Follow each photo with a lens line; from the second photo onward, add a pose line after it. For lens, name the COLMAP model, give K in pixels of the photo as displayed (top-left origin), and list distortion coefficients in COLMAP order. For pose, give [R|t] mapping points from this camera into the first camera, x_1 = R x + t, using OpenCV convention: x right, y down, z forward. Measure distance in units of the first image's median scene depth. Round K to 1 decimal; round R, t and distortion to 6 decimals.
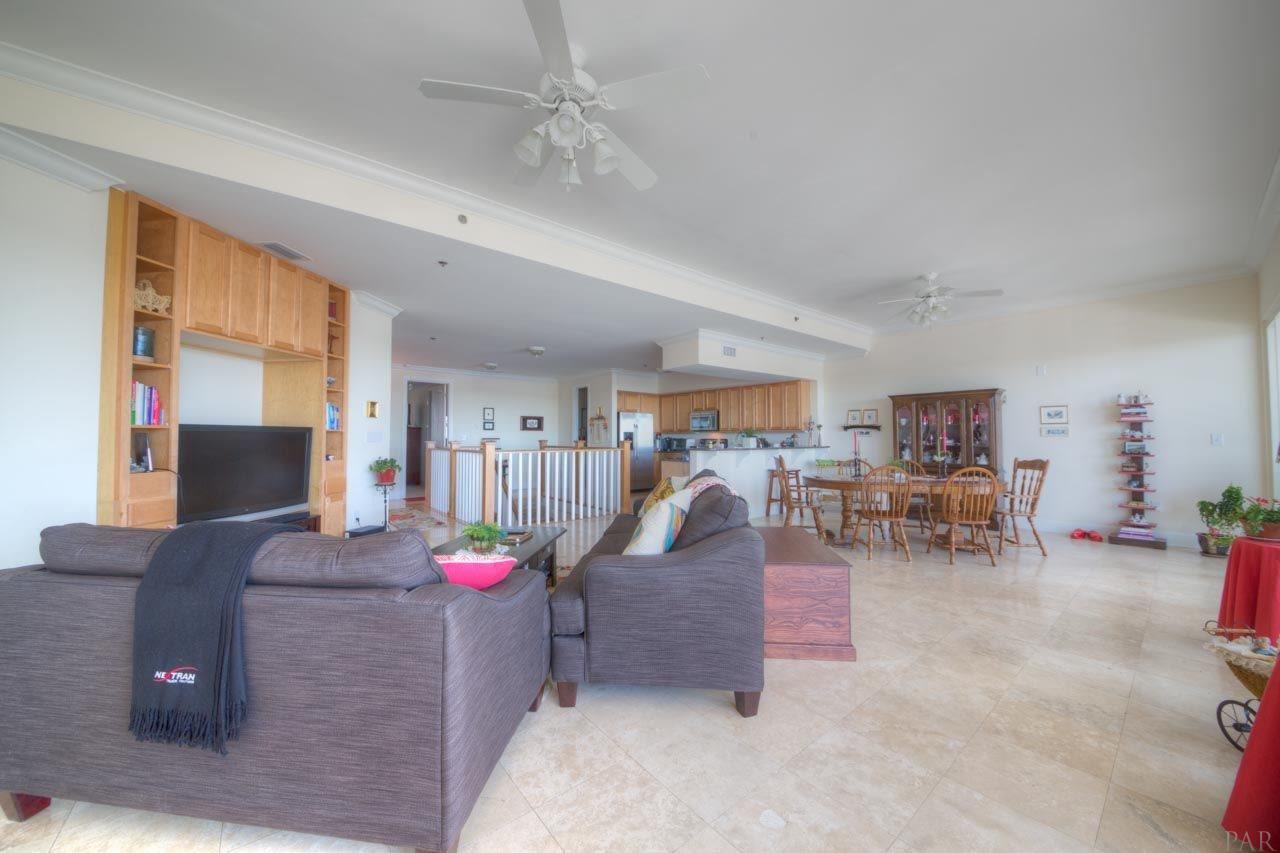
lens RADIAL K [[462.3, 0, 632.4], [0, 462.3, 422.5], [0, 0, 1]] dist [0.022653, -0.014913]
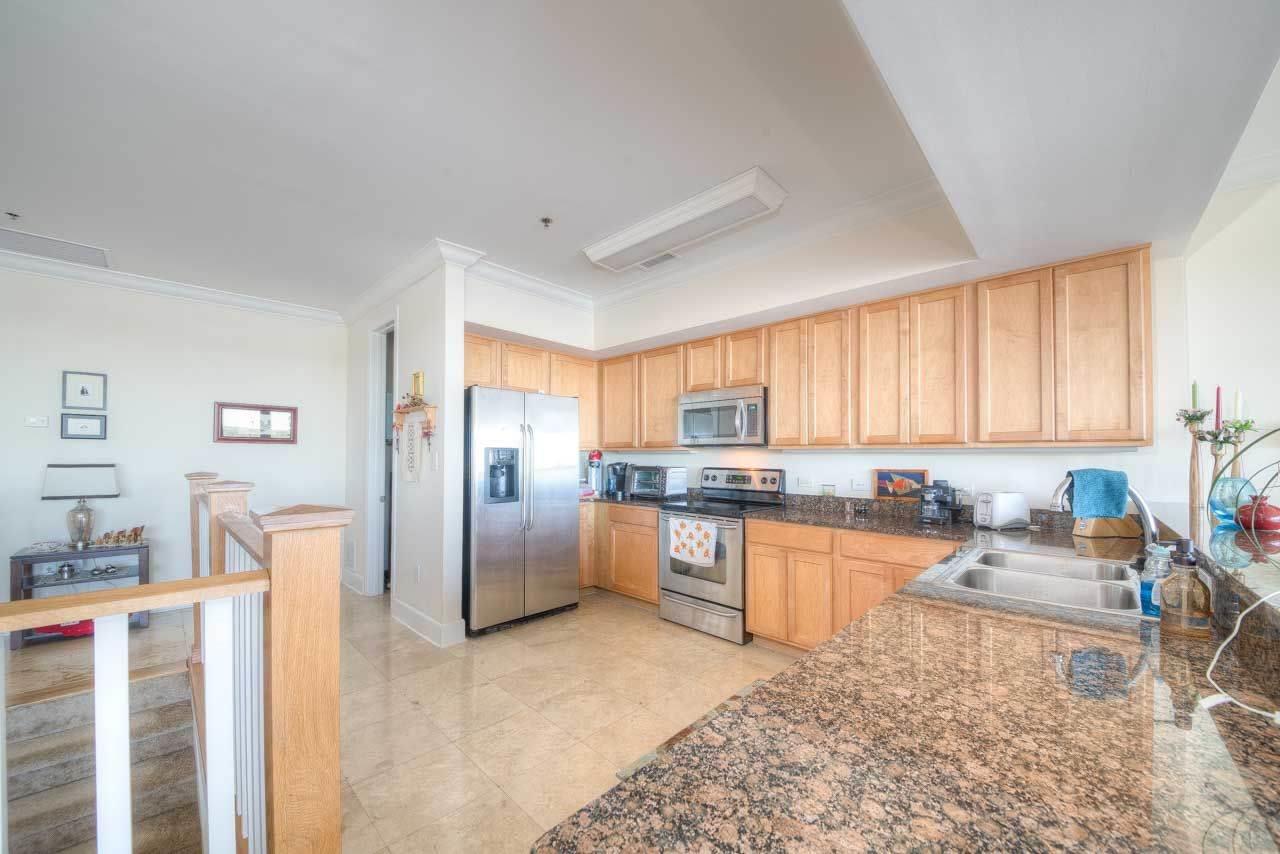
lens RADIAL K [[464.9, 0, 682.2], [0, 464.9, 451.2], [0, 0, 1]] dist [-0.022928, -0.000087]
pose [[0.977671, 0.007418, 0.210011, 0.050647], [-0.011714, 0.999747, 0.019216, 0.015179], [-0.209815, -0.021247, 0.977510, 0.648778]]
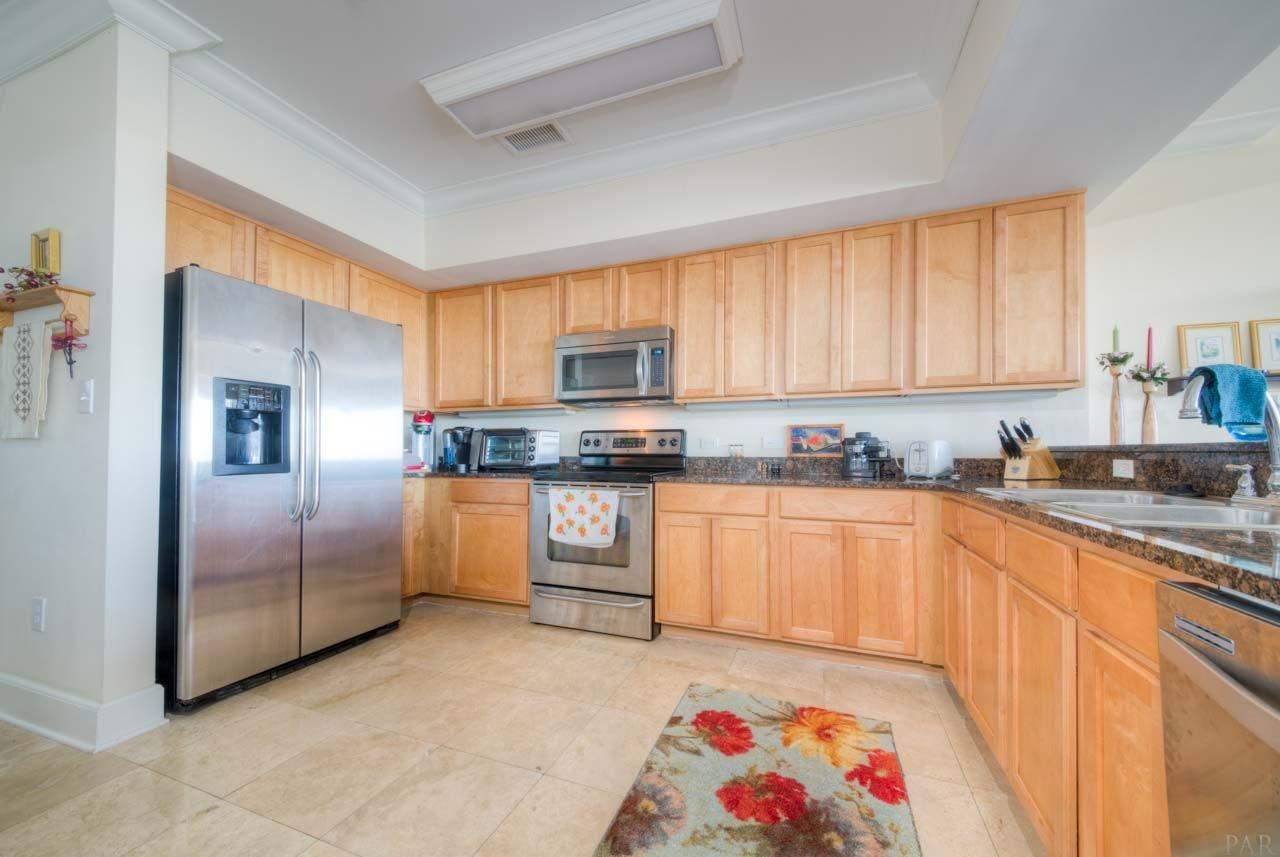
lens RADIAL K [[426.6, 0, 686.8], [0, 426.6, 442.4], [0, 0, 1]] dist [0.032497, -0.010226]
pose [[0.811232, 0.012903, 0.584582, 0.034583], [-0.021078, 0.999752, 0.007183, 0.041228], [-0.584344, -0.018149, 0.811303, 0.742824]]
